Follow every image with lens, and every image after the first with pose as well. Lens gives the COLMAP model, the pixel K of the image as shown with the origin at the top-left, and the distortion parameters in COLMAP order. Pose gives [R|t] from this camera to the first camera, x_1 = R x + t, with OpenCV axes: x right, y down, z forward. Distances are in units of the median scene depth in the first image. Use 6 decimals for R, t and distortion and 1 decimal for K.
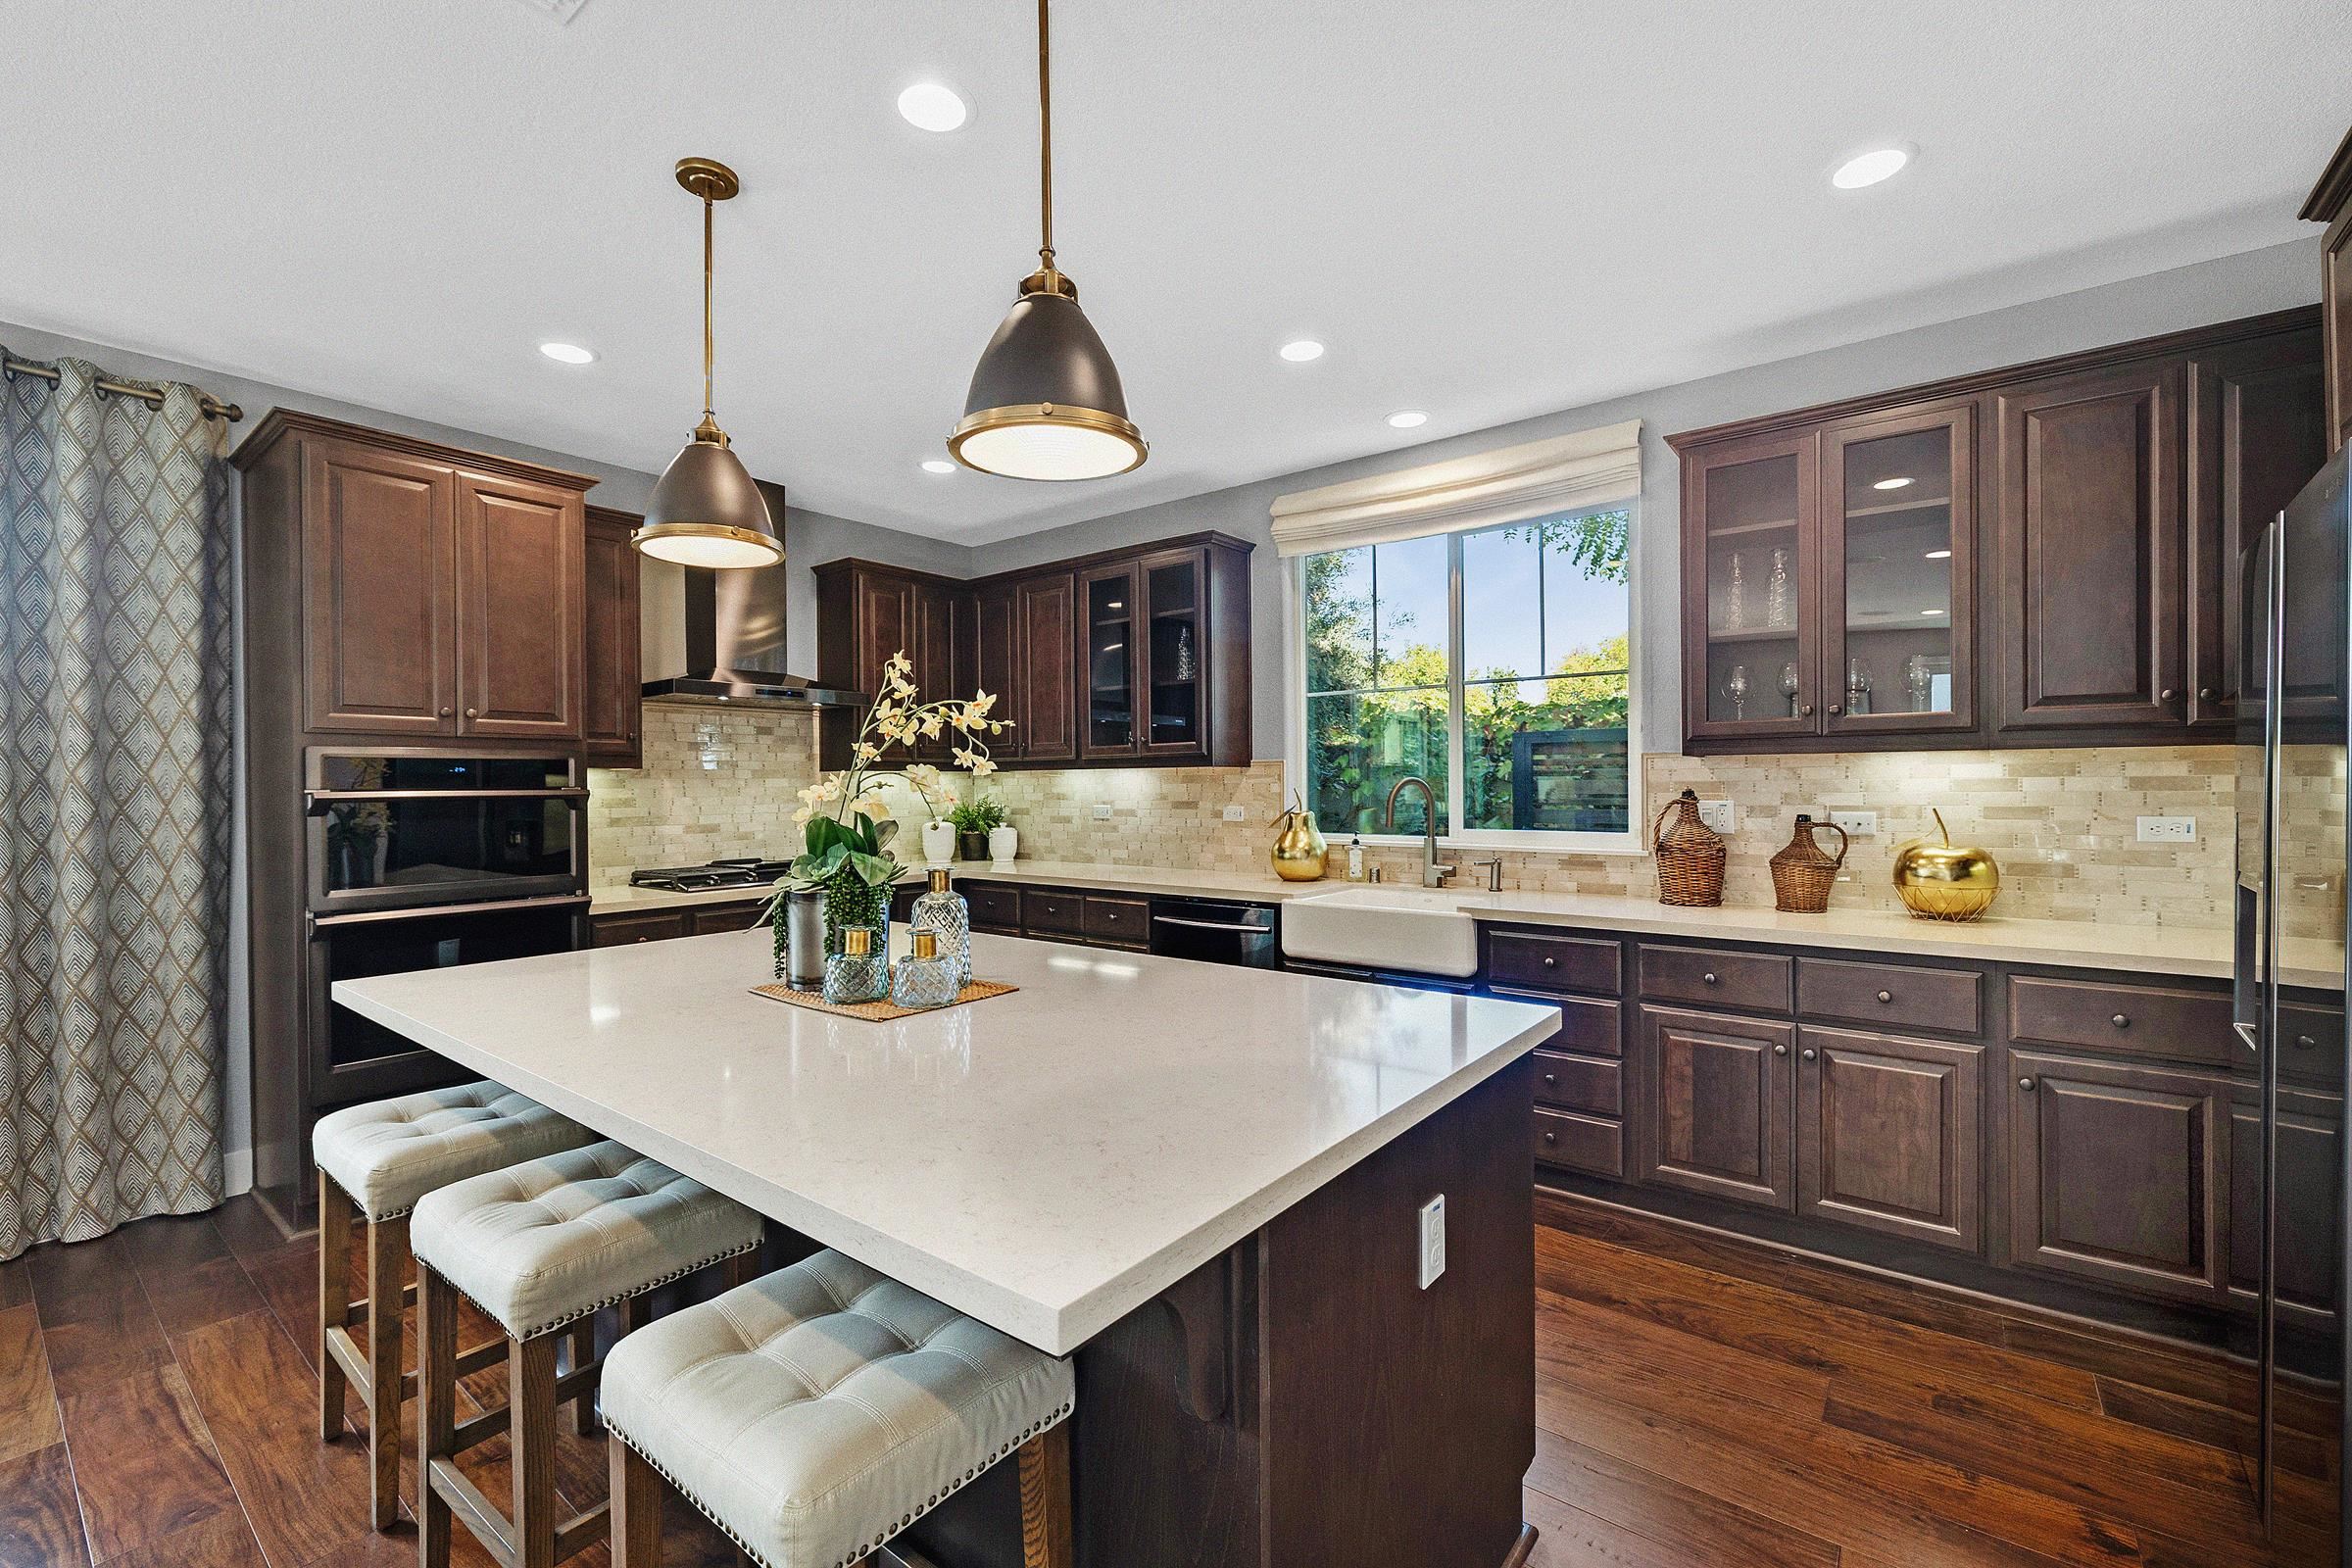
lens RADIAL K [[979.0, 0, 1168.6], [0, 979.0, 790.3], [0, 0, 1]] dist [-0.003373, -0.000066]
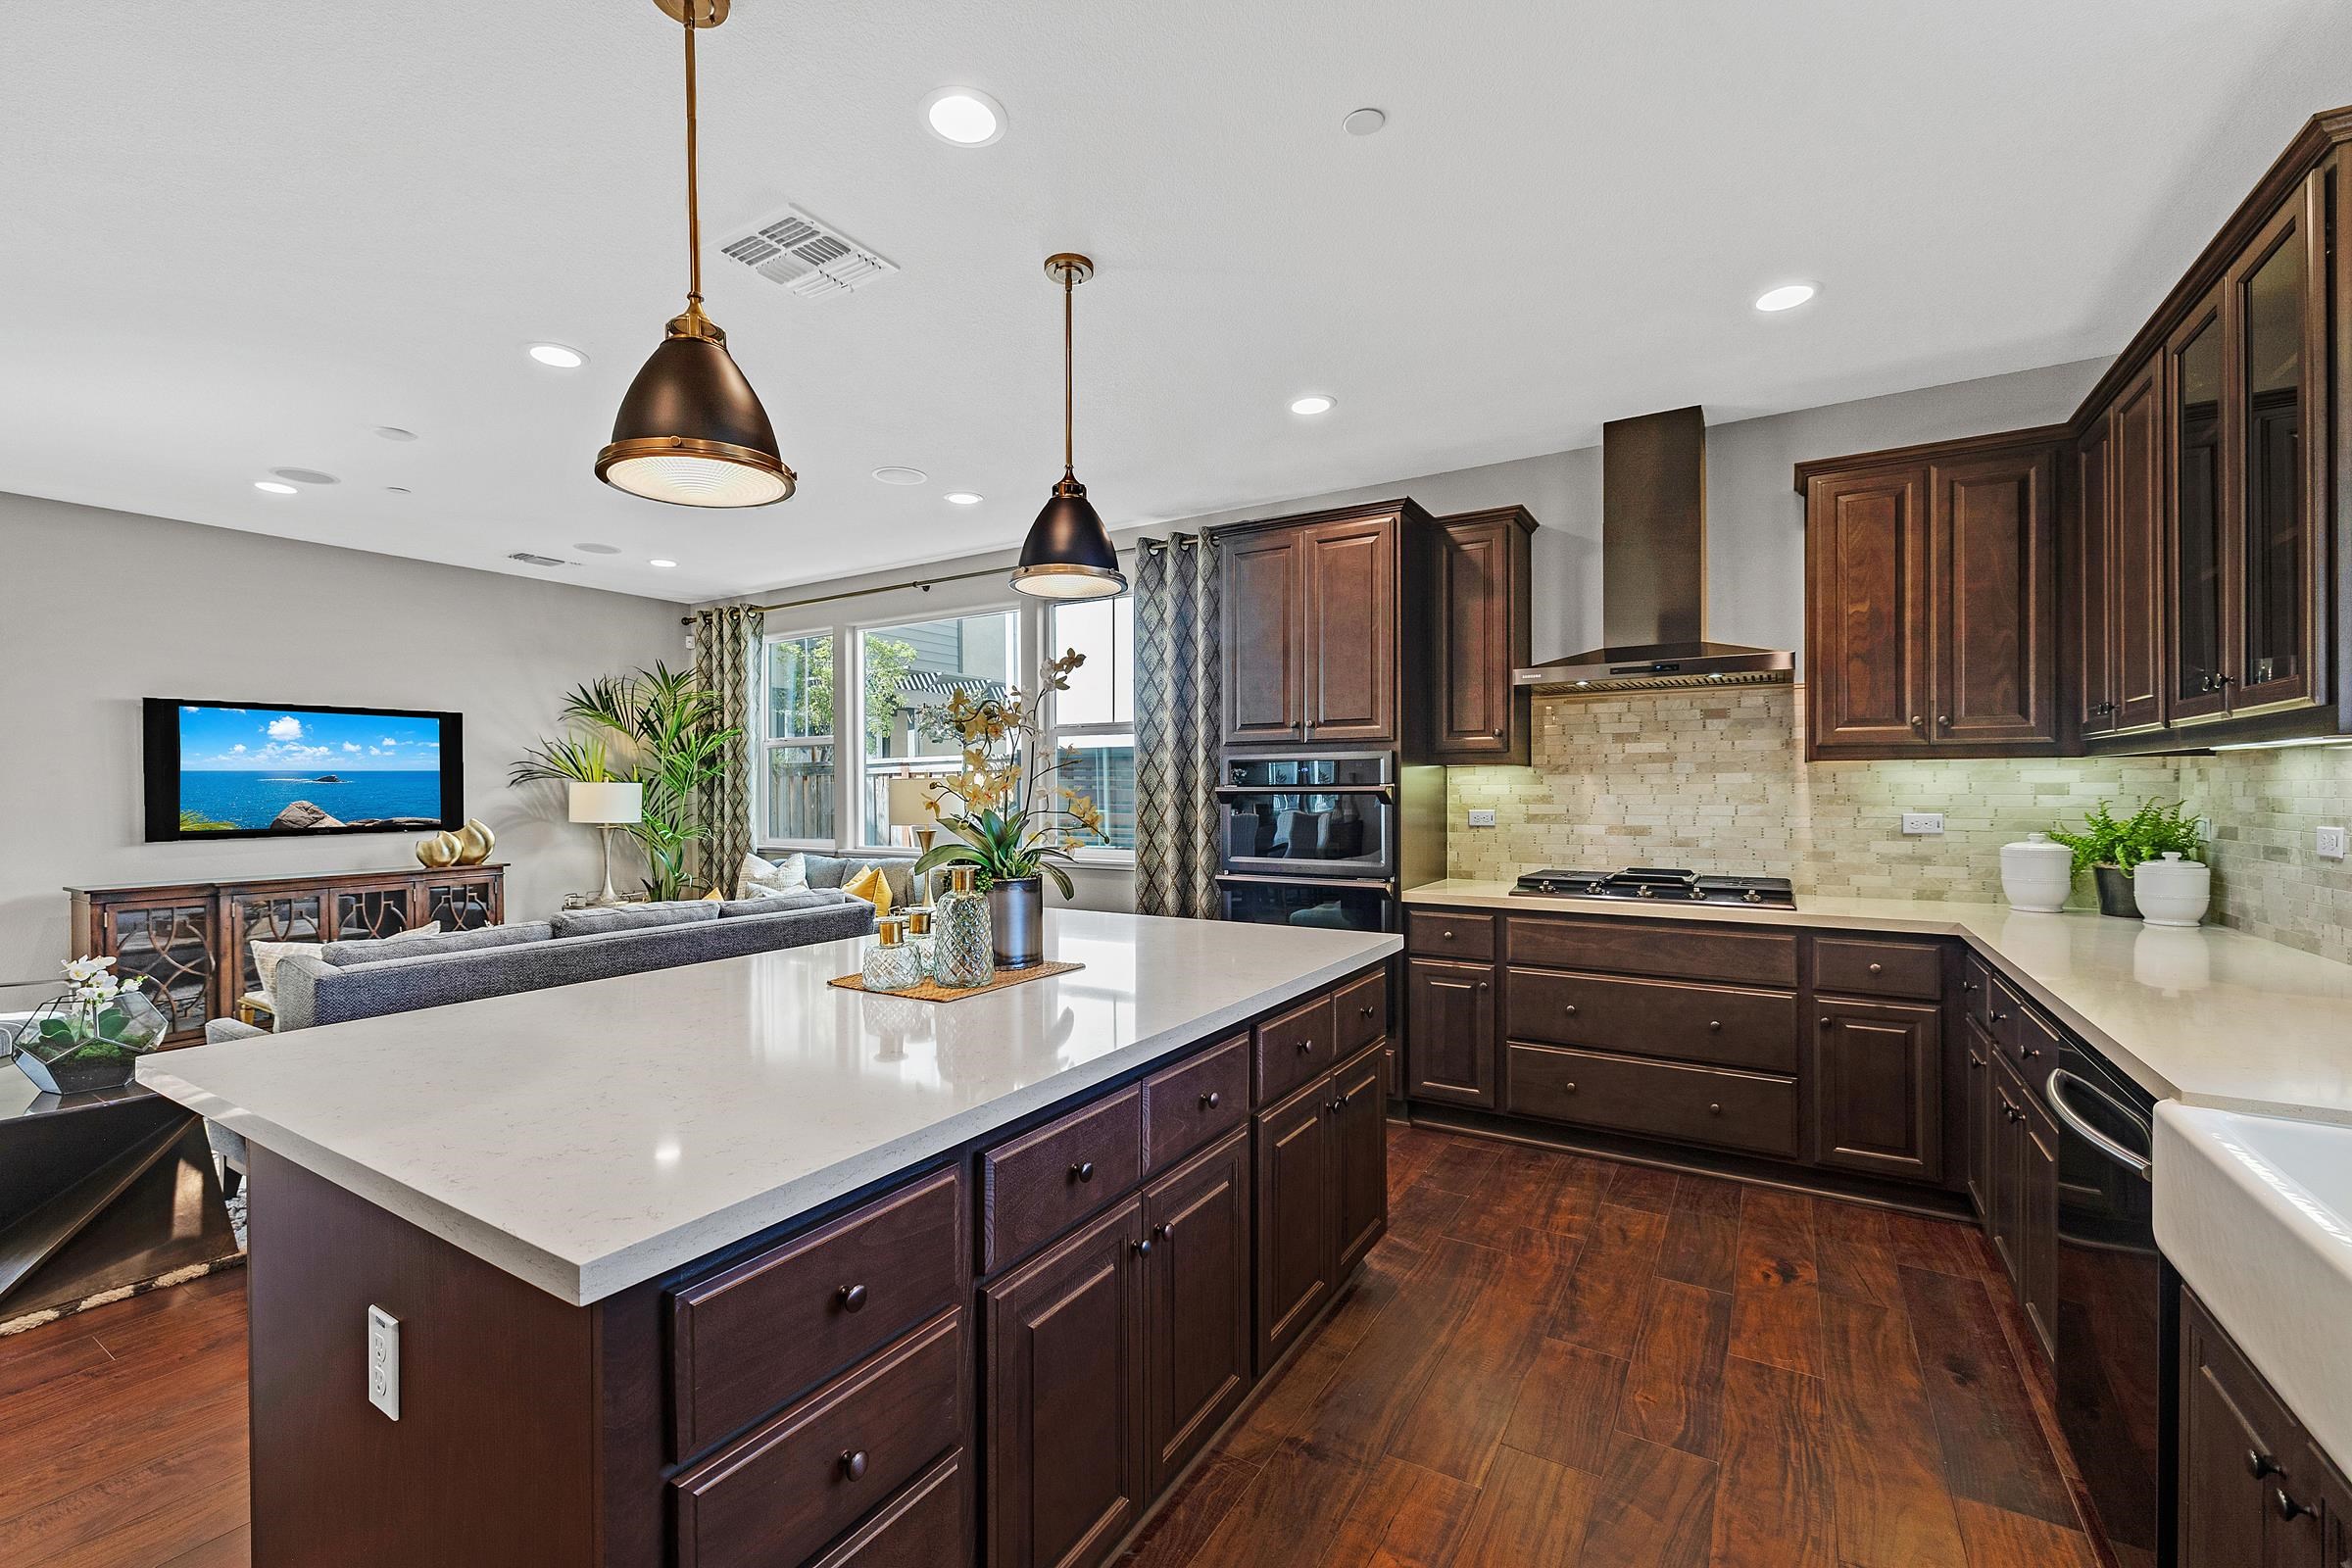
lens RADIAL K [[979.0, 0, 1173.4], [0, 979.0, 786.0], [0, 0, 1]] dist [-0.003373, -0.000066]
pose [[0.118843, 0.005207, -0.992899, 0.478781], [-0.002089, 0.999985, 0.004994, -0.005978], [0.992911, 0.001480, 0.118852, 0.664233]]
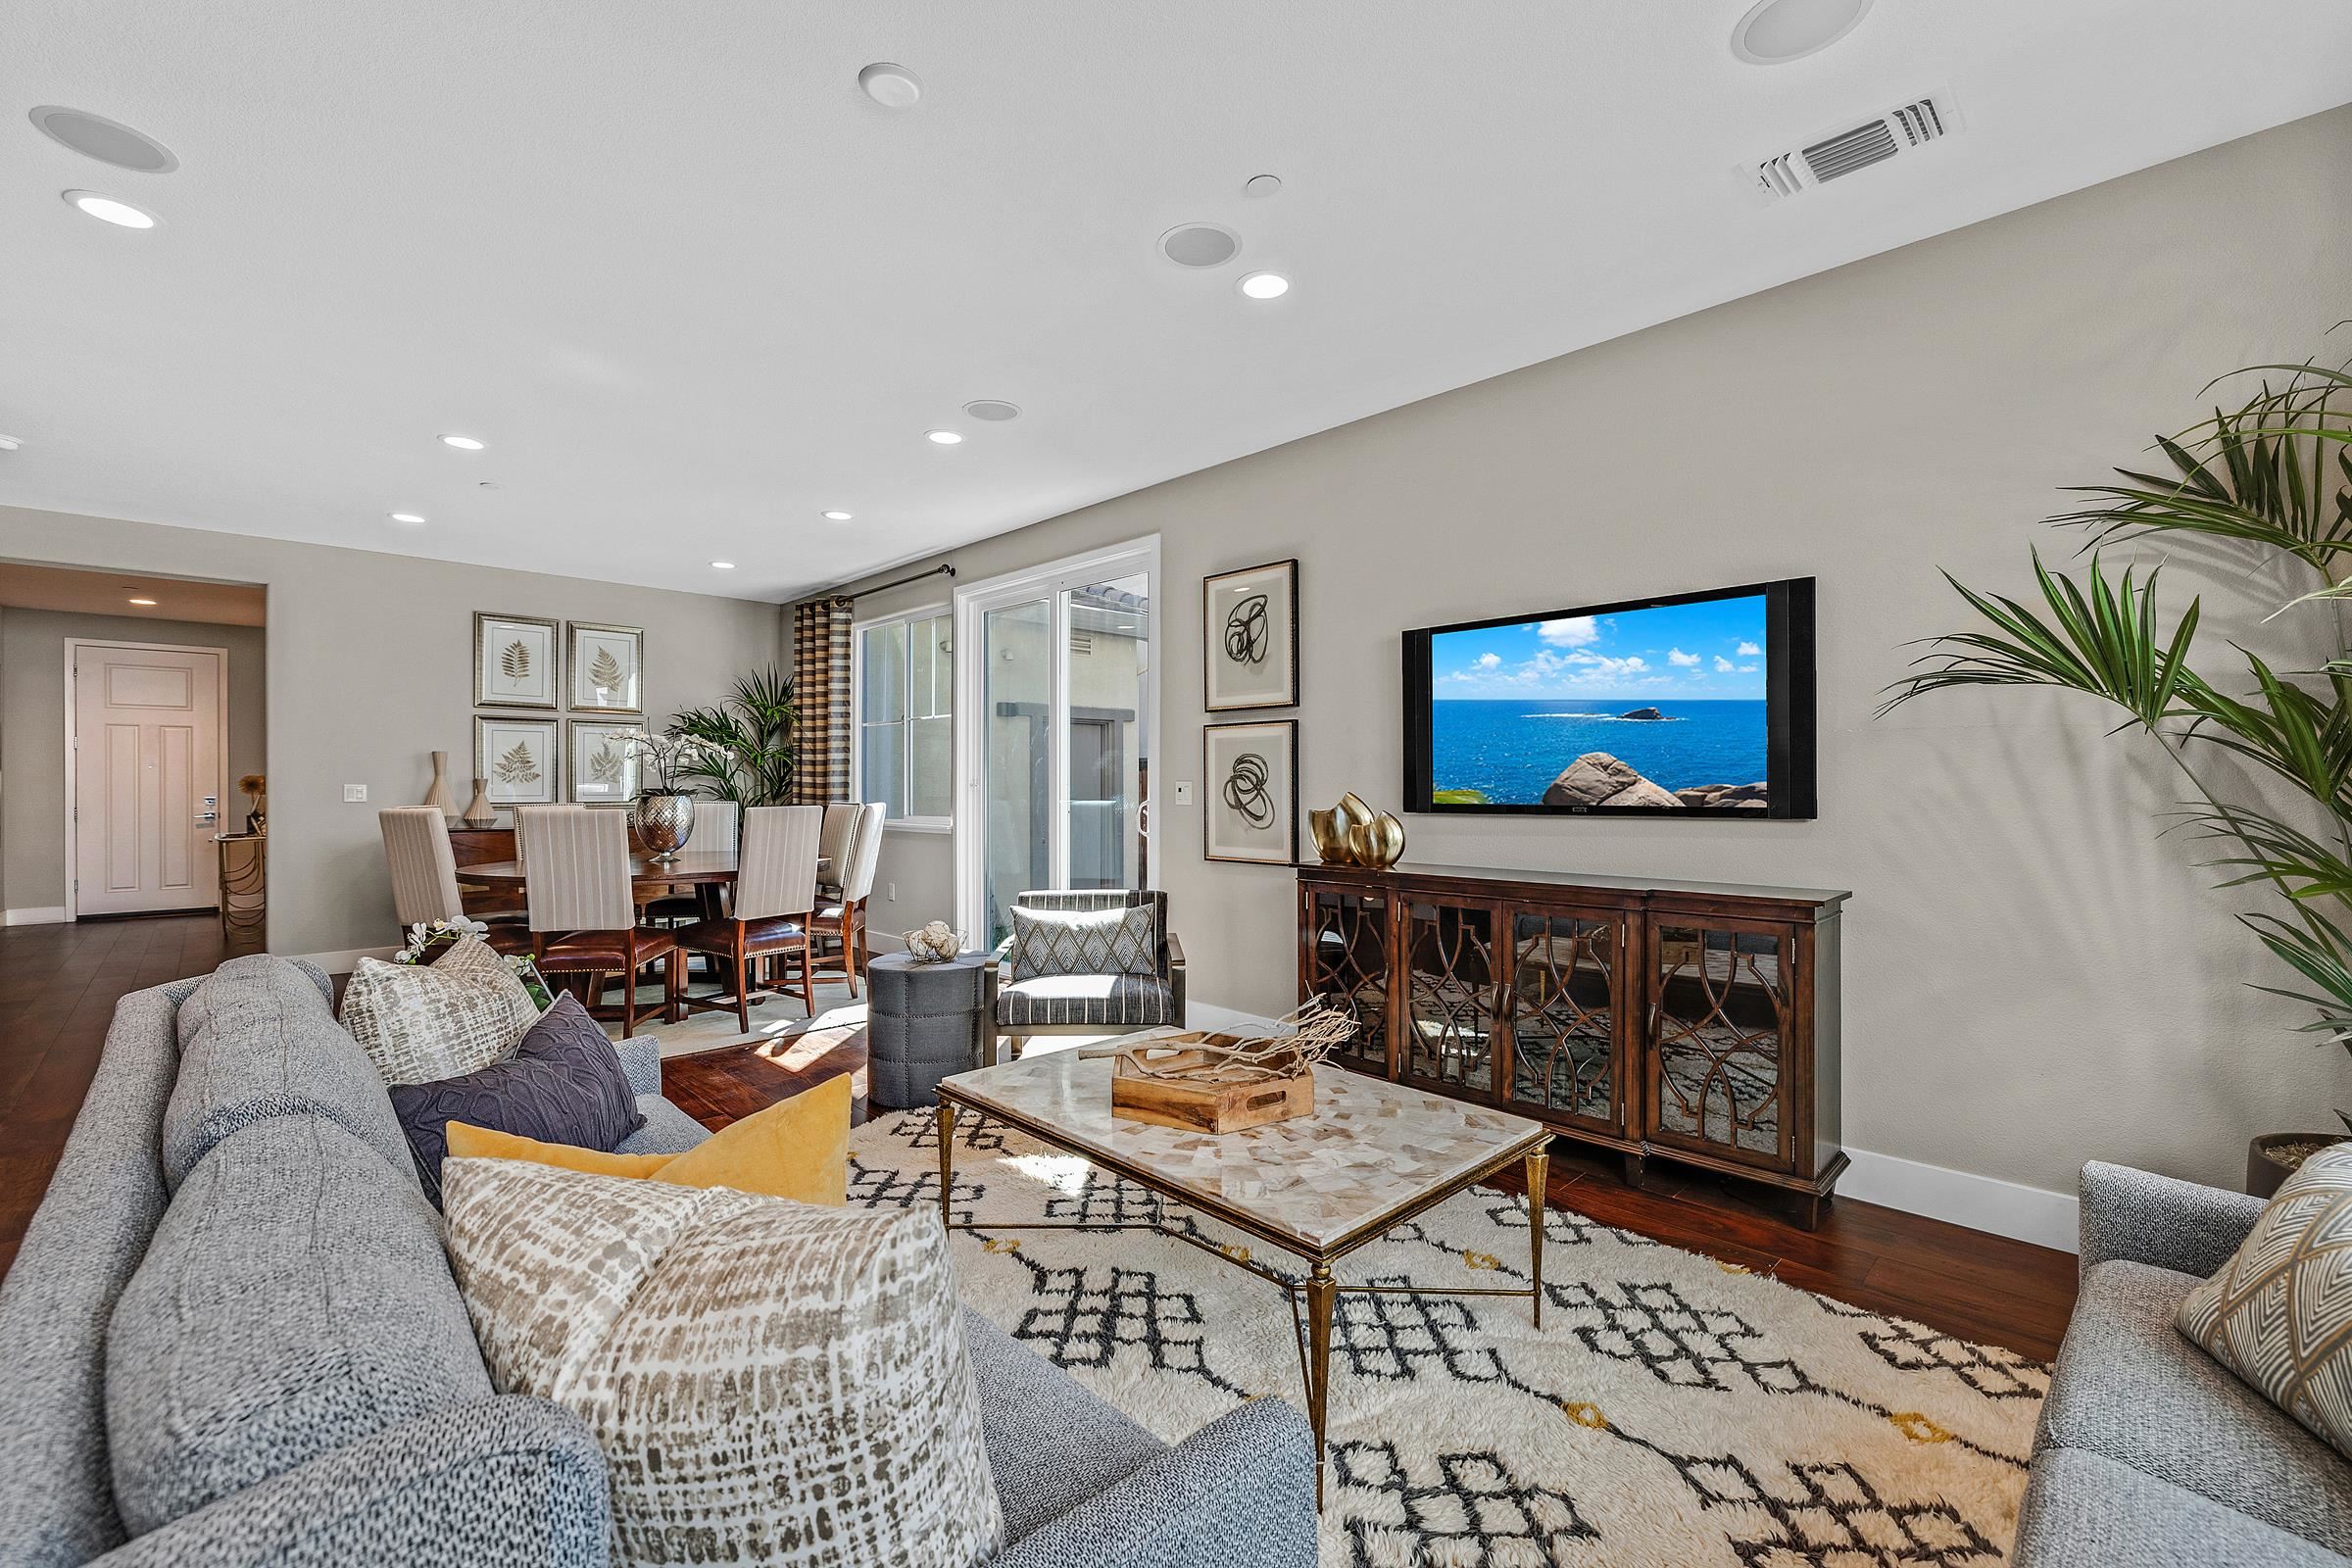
lens RADIAL K [[979.0, 0, 1165.5], [0, 979.0, 783.6], [0, 0, 1]] dist [-0.003373, -0.000066]
pose [[-0.991502, 0.008556, 0.129809, -1.031018], [0.009661, 0.999922, 0.007892, 0.042224], [-0.129731, 0.009079, -0.991508, 0.502290]]
